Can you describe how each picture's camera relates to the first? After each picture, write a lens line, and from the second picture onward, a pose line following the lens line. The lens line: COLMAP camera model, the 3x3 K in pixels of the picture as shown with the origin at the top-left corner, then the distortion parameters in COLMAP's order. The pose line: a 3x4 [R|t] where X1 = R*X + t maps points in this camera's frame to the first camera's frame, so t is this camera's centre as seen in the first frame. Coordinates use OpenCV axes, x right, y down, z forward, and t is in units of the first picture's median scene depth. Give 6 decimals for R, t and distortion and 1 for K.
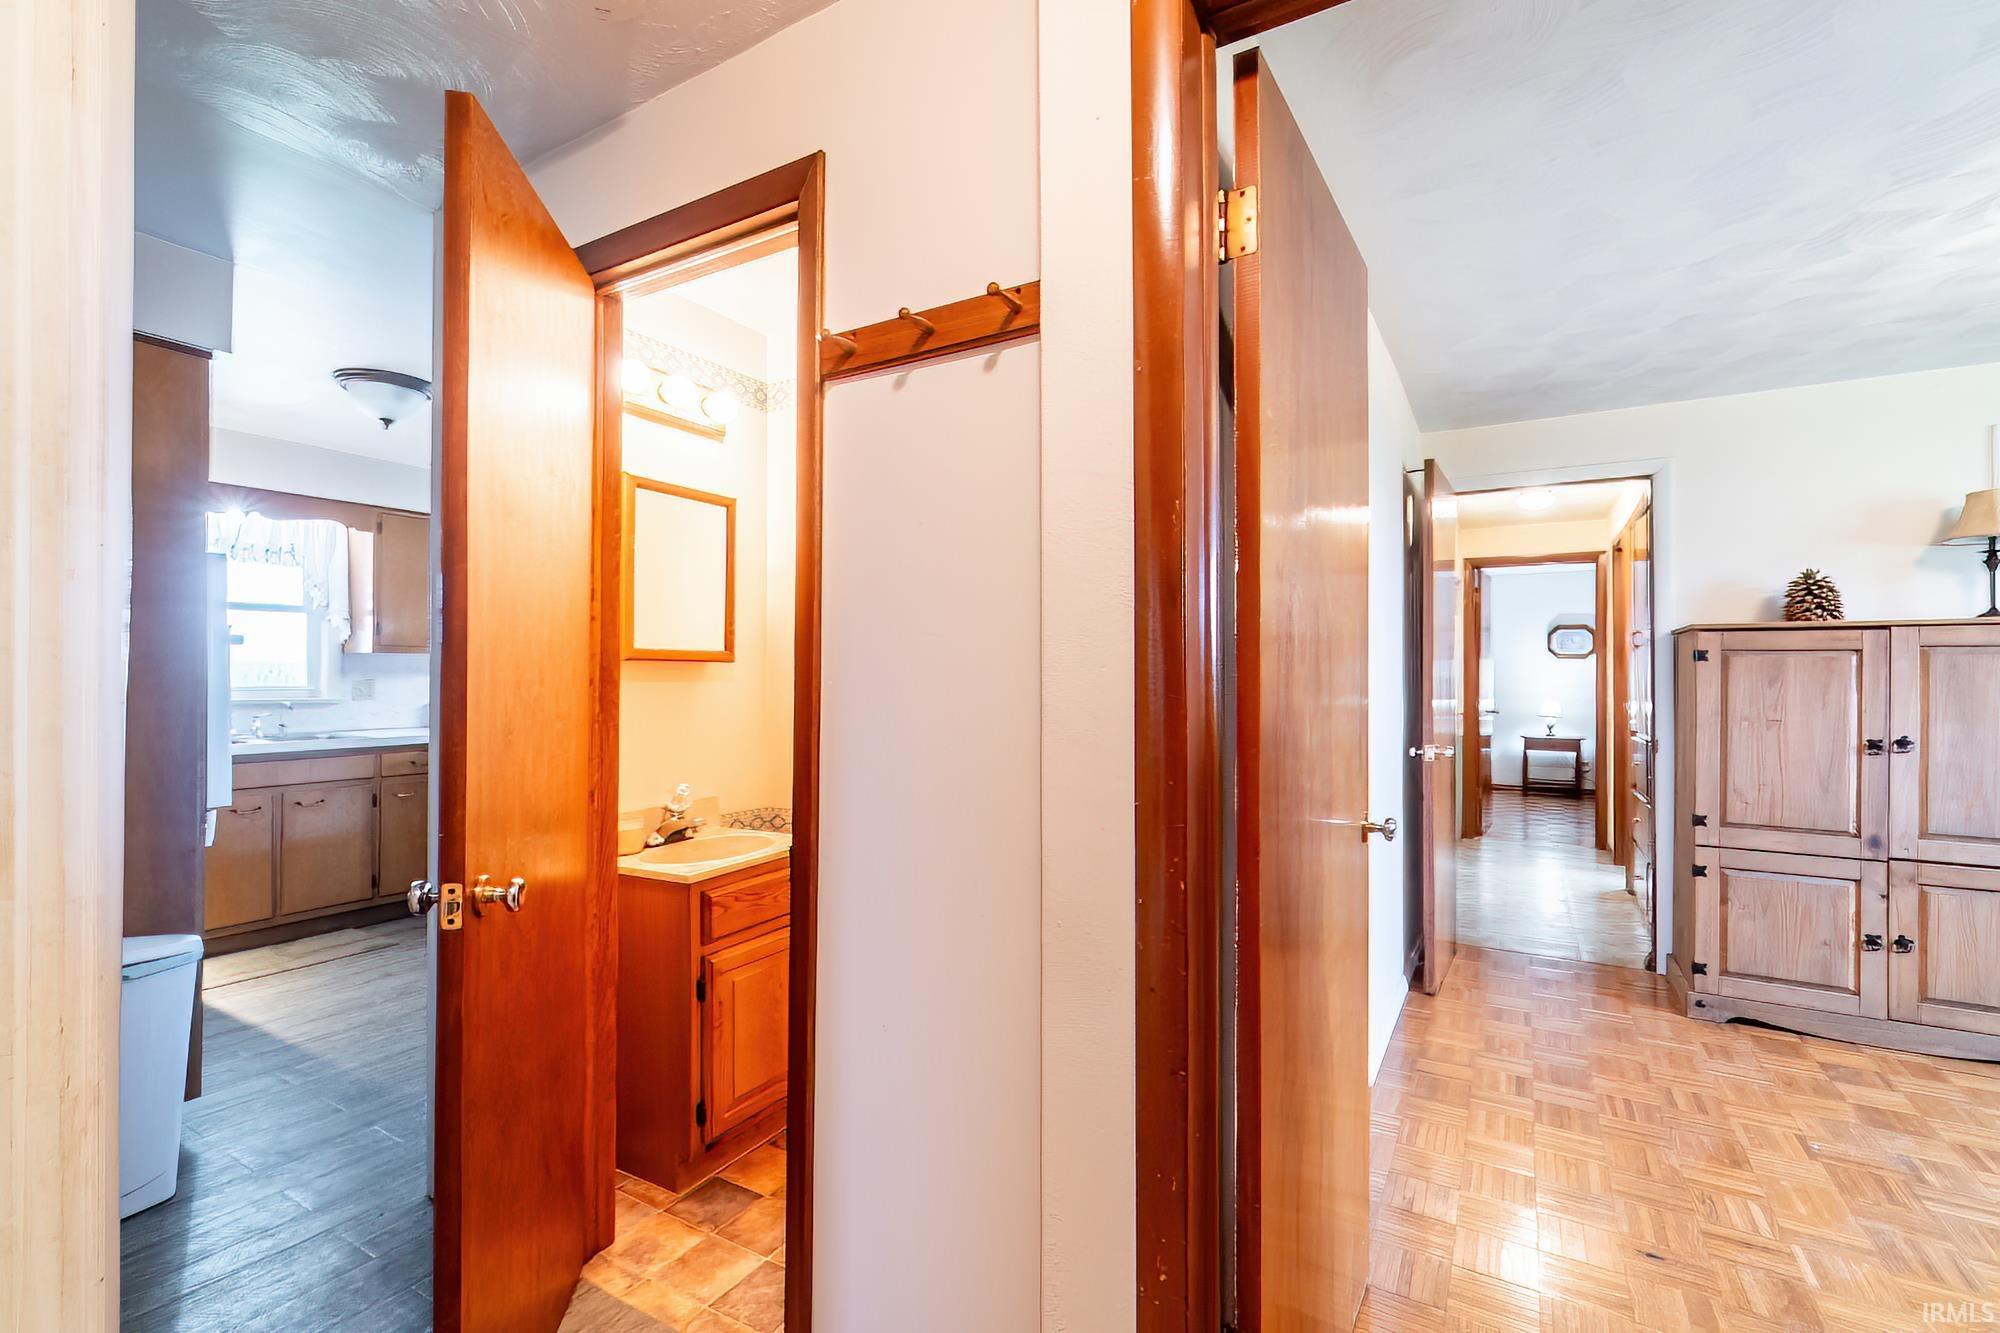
lens RADIAL K [[892.6, 0, 999.1], [0, 892.6, 661.1], [0, 0, 1]] dist [-0.000019, 0.000481]
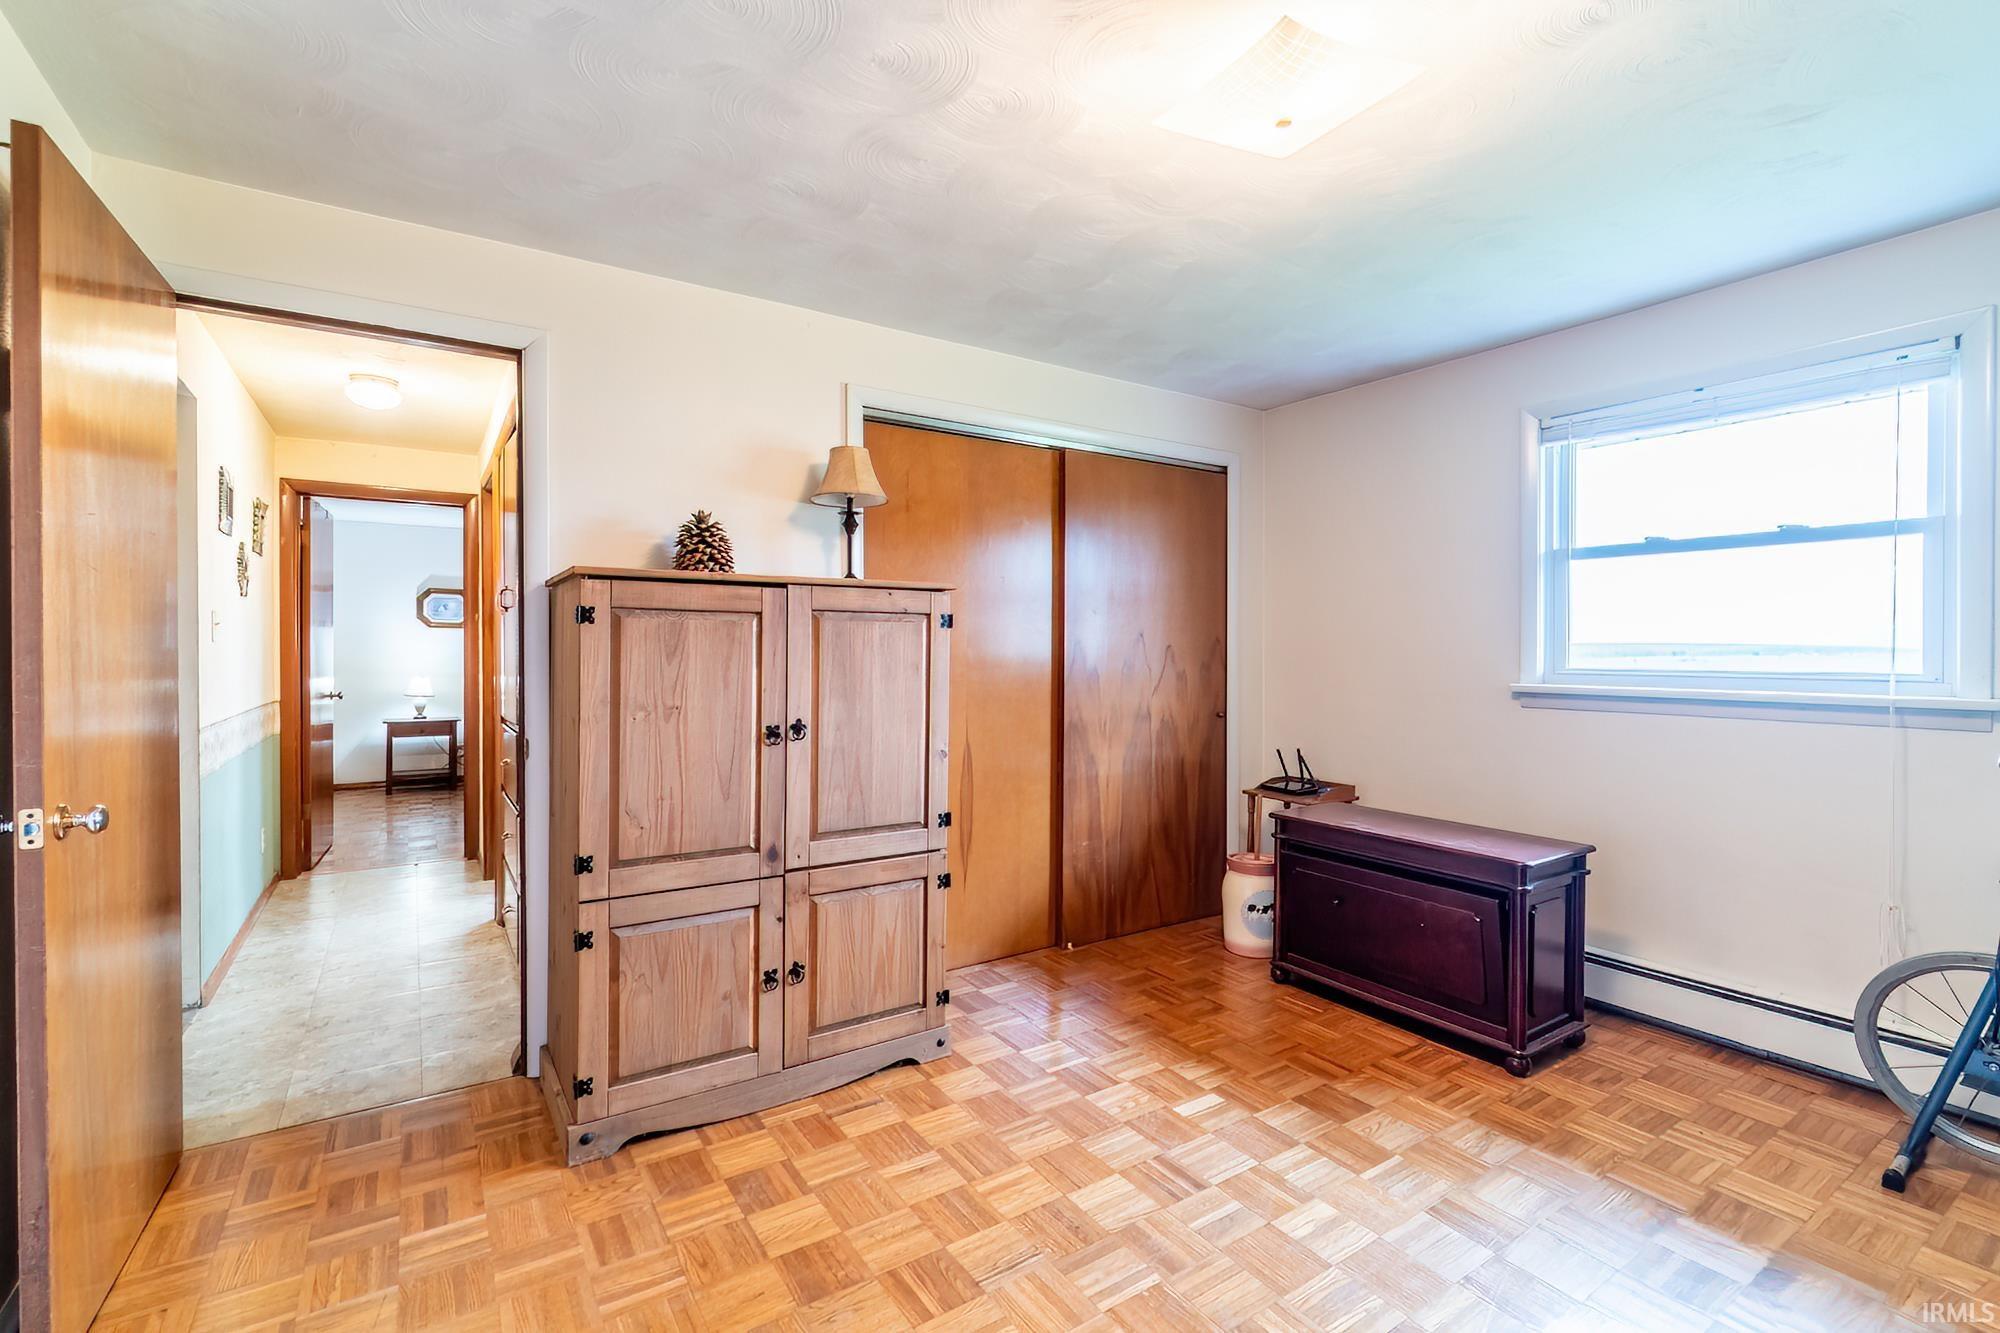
lens RADIAL K [[880.8, 0, 974.6], [0, 880.8, 667.1], [0, 0, 1]] dist [-0.001615, 0.000114]
pose [[0.456031, -0.019072, 0.889759, 0.340109], [-0.014164, 0.999488, 0.028683, 0.009999], [-0.889851, -0.025683, 0.455528, 0.450563]]
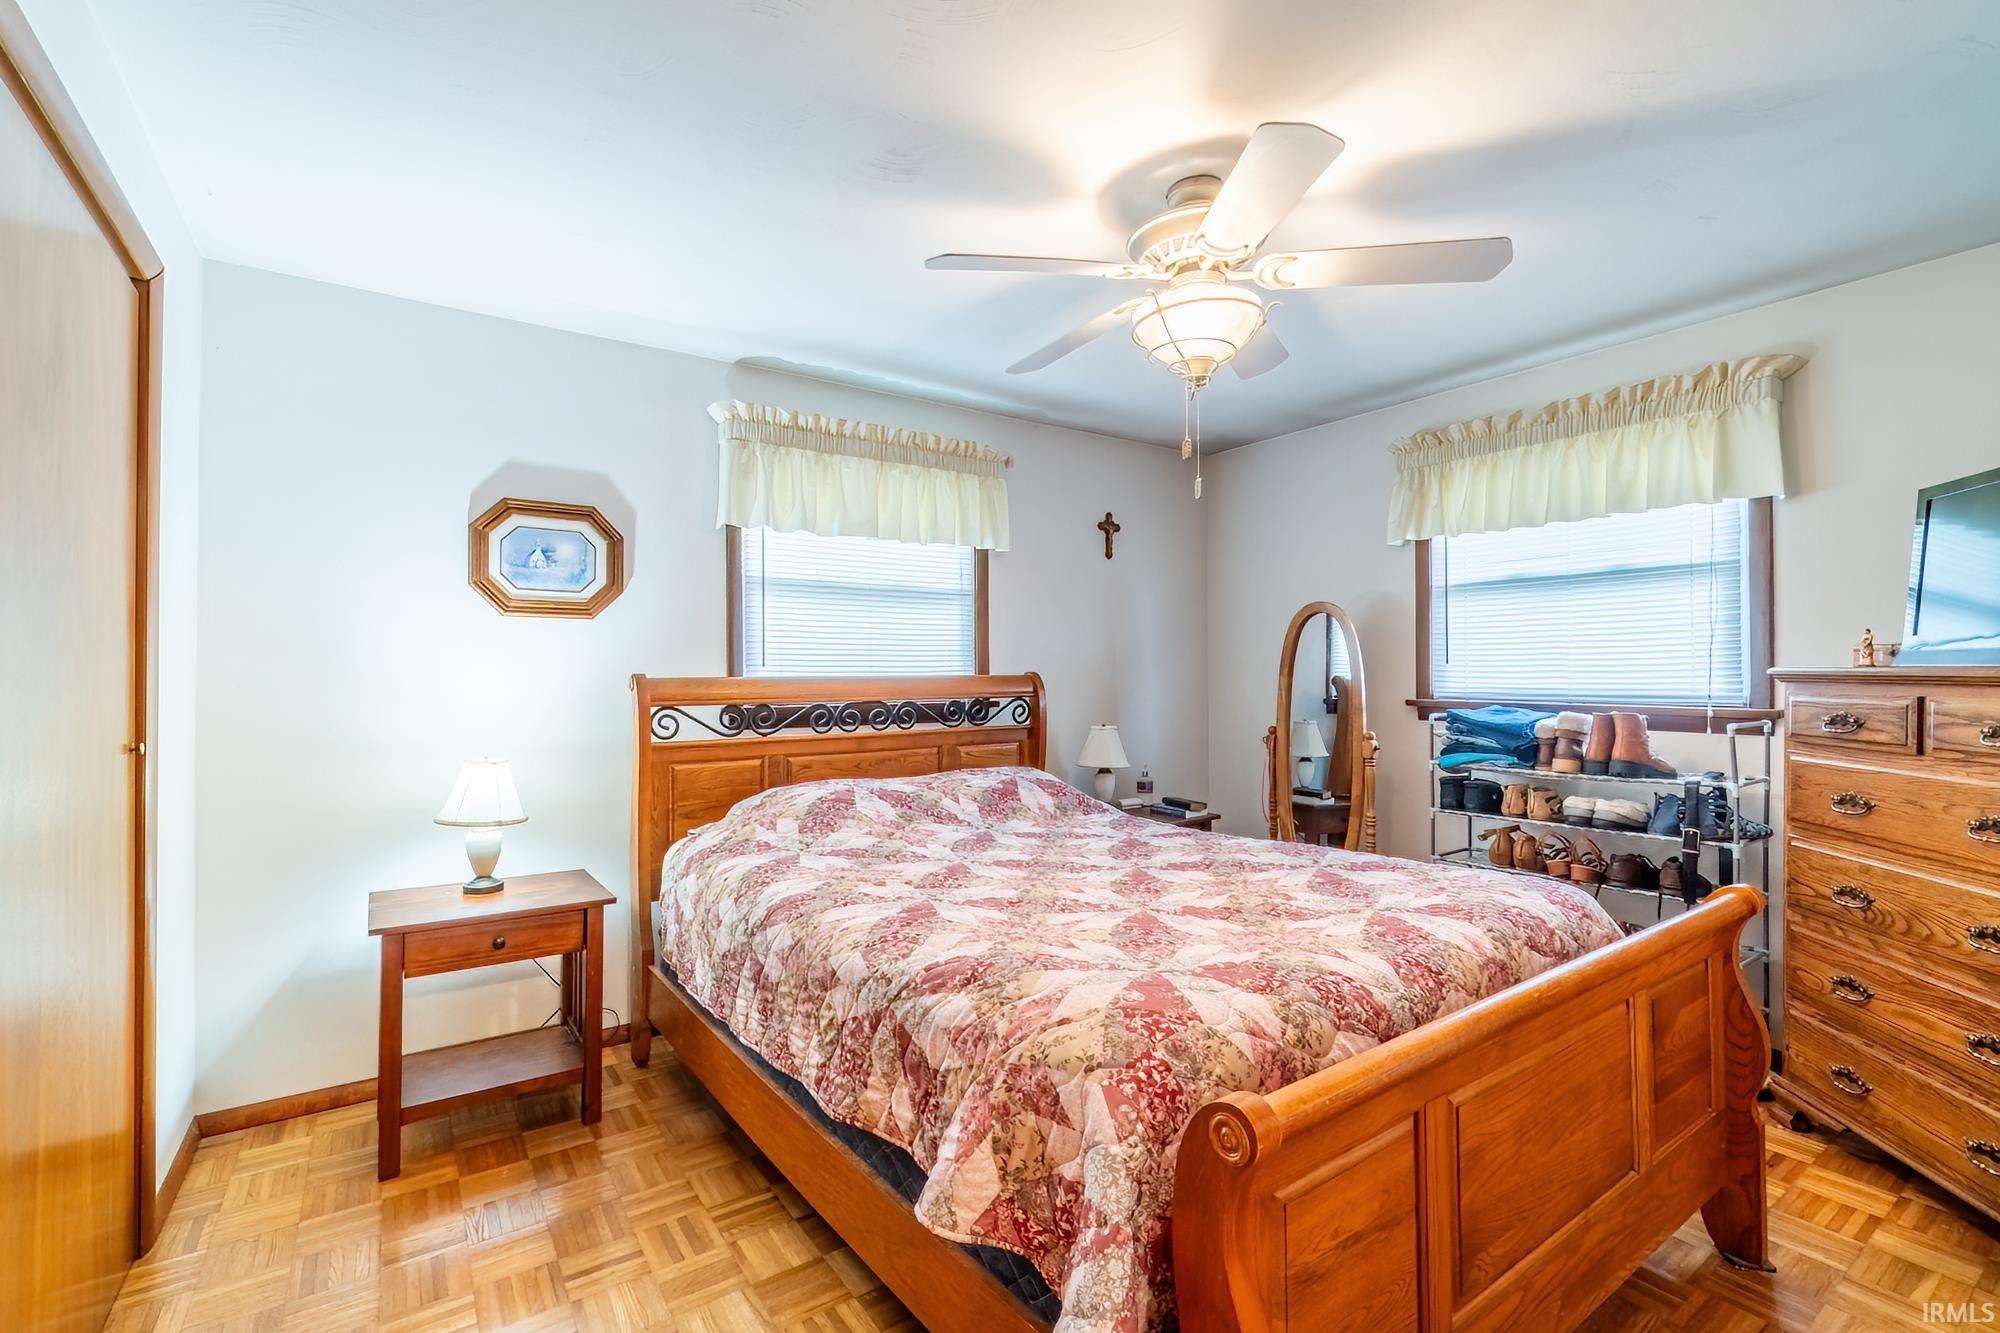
lens RADIAL K [[880.8, 0, 974.6], [0, 880.8, 667.1], [0, 0, 1]] dist [-0.001615, 0.000114]
pose [[0.441049, 0.003368, 0.897477, 1.310815], [-0.011060, 0.999937, 0.001682, 0.039306], [-0.897415, -0.010668, 0.441058, 2.213655]]
